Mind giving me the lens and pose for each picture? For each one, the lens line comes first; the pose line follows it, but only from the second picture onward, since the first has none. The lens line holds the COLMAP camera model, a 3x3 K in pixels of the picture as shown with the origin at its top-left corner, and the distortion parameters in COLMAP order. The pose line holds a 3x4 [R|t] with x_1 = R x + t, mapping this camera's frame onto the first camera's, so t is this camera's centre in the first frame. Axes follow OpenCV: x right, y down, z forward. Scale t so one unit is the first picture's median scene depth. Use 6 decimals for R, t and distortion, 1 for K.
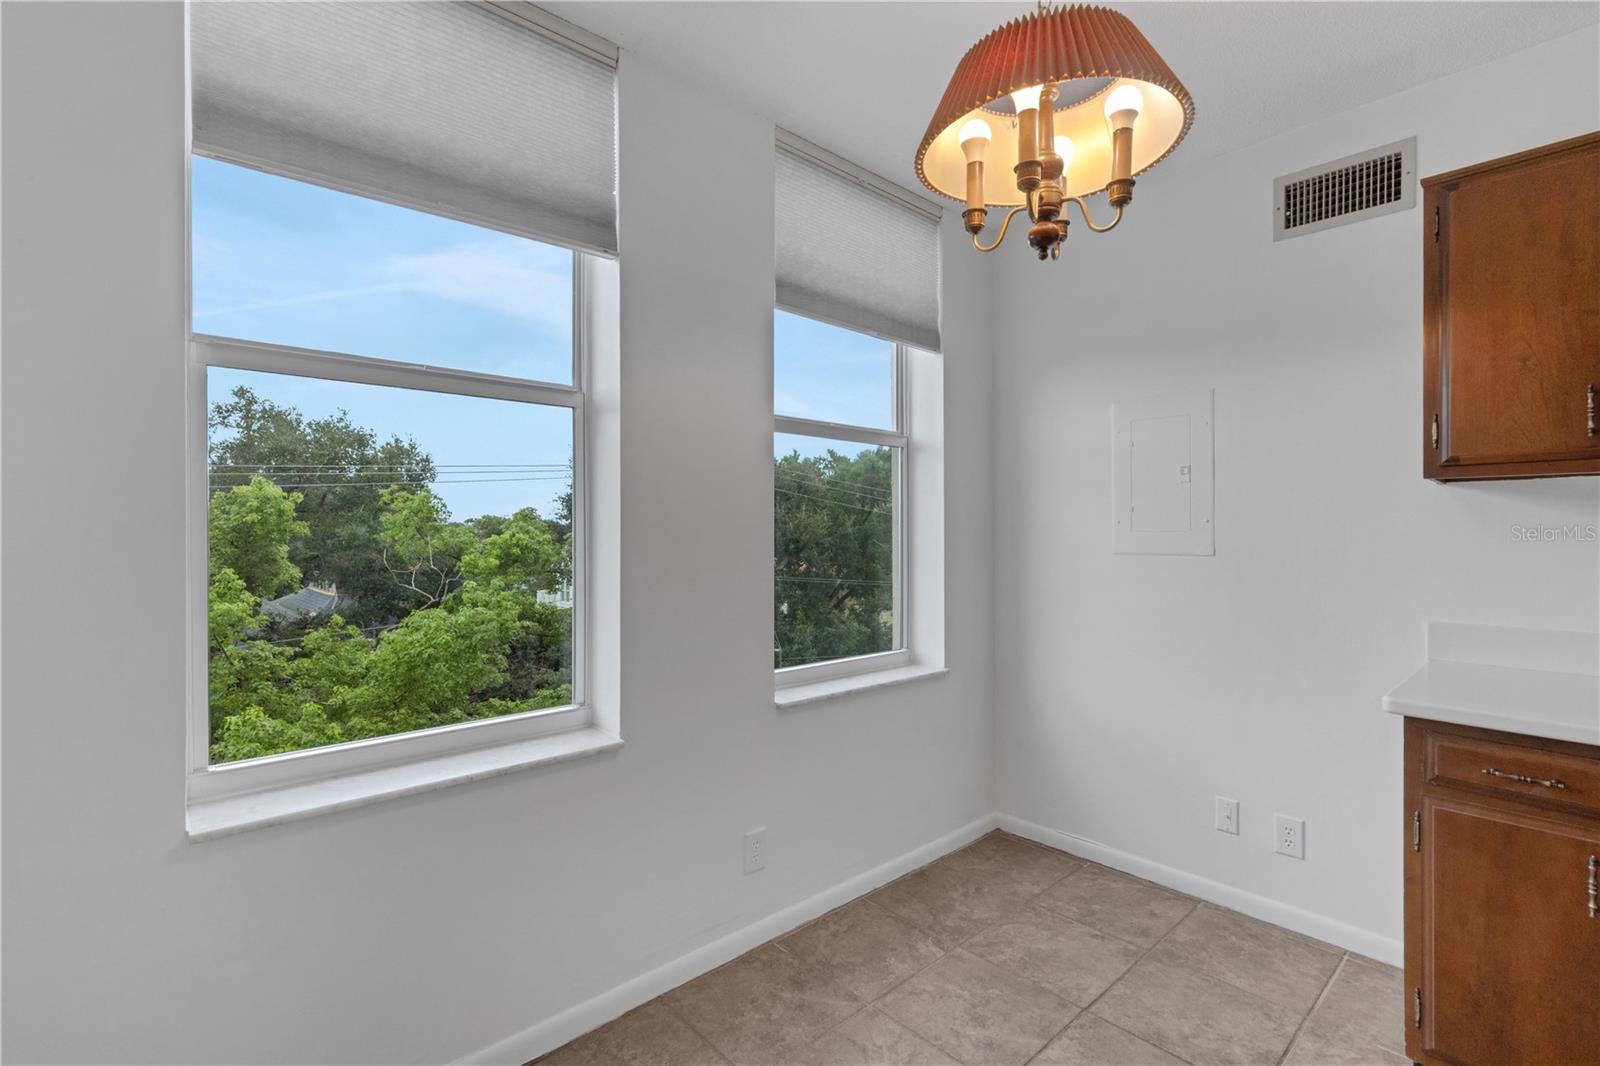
lens RADIAL K [[742.2, 0, 805.9], [0, 742.2, 530.4], [0, 0, 1]] dist [0.006042, 0.000036]
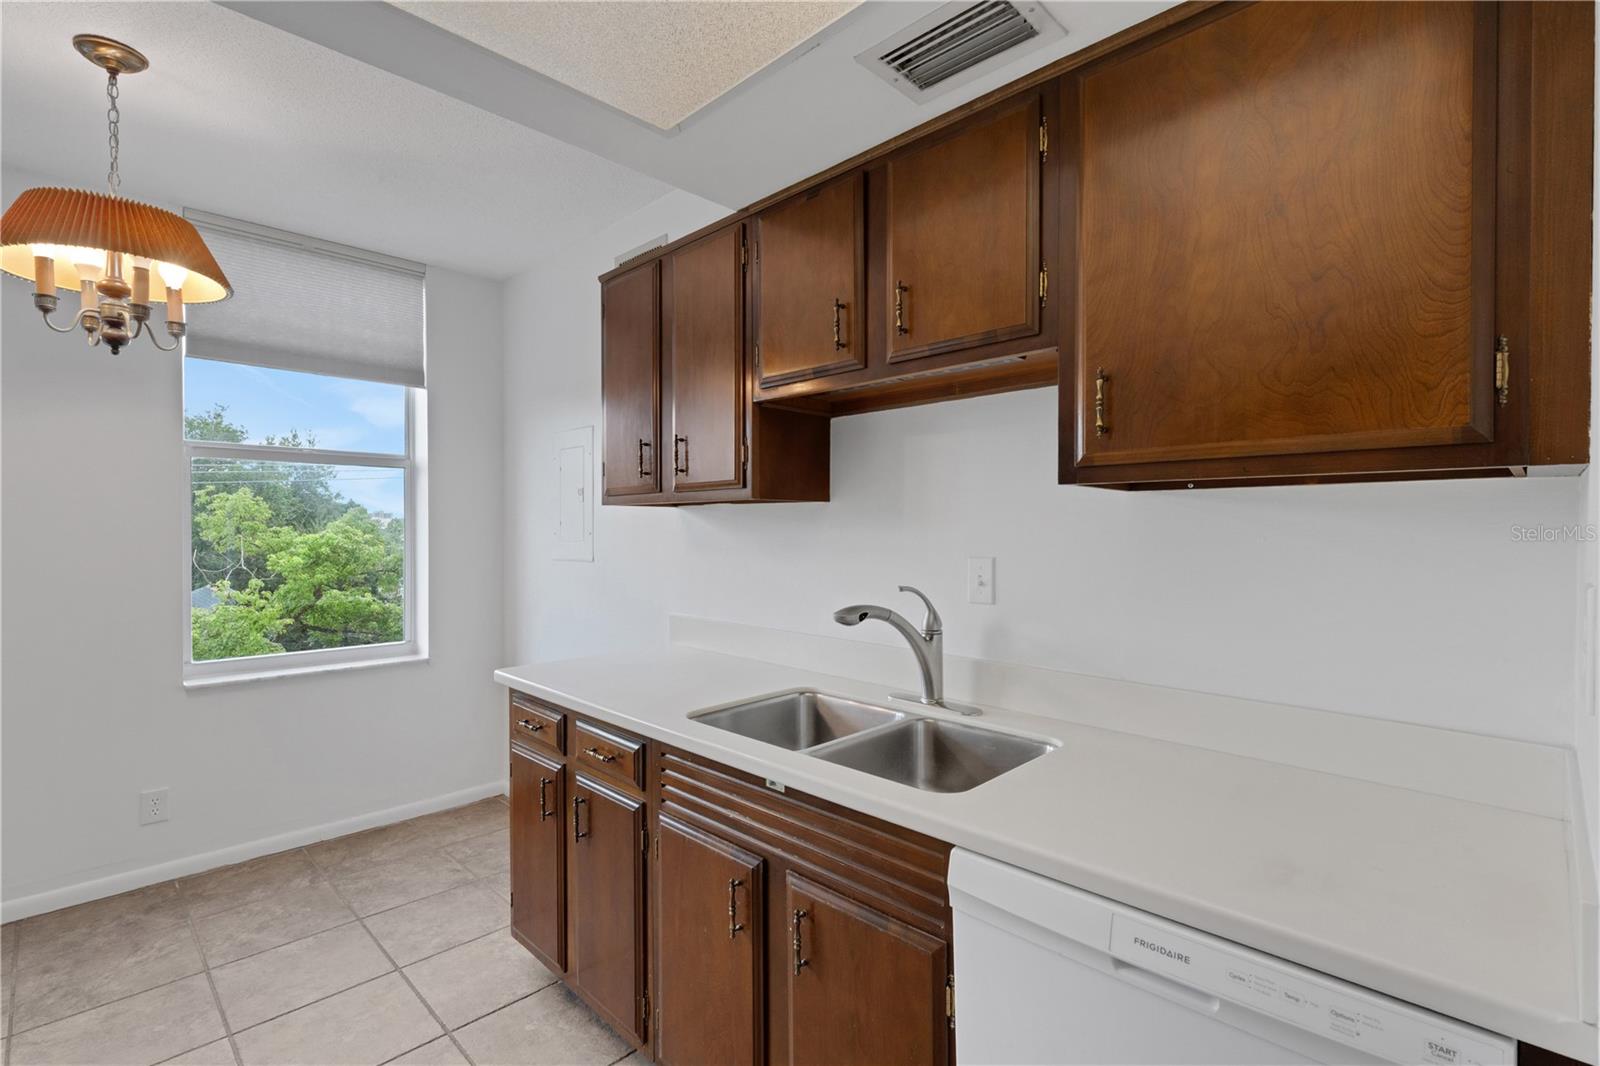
lens RADIAL K [[742.2, 0, 746.0], [0, 742.2, 532.5], [0, 0, 1]] dist [0.006042, 0.000036]
pose [[0.999326, -0.004334, 0.036439, 0.326399], [0.003981, 0.999944, 0.009766, -0.010658], [-0.036479, -0.009614, 0.999288, -0.097770]]
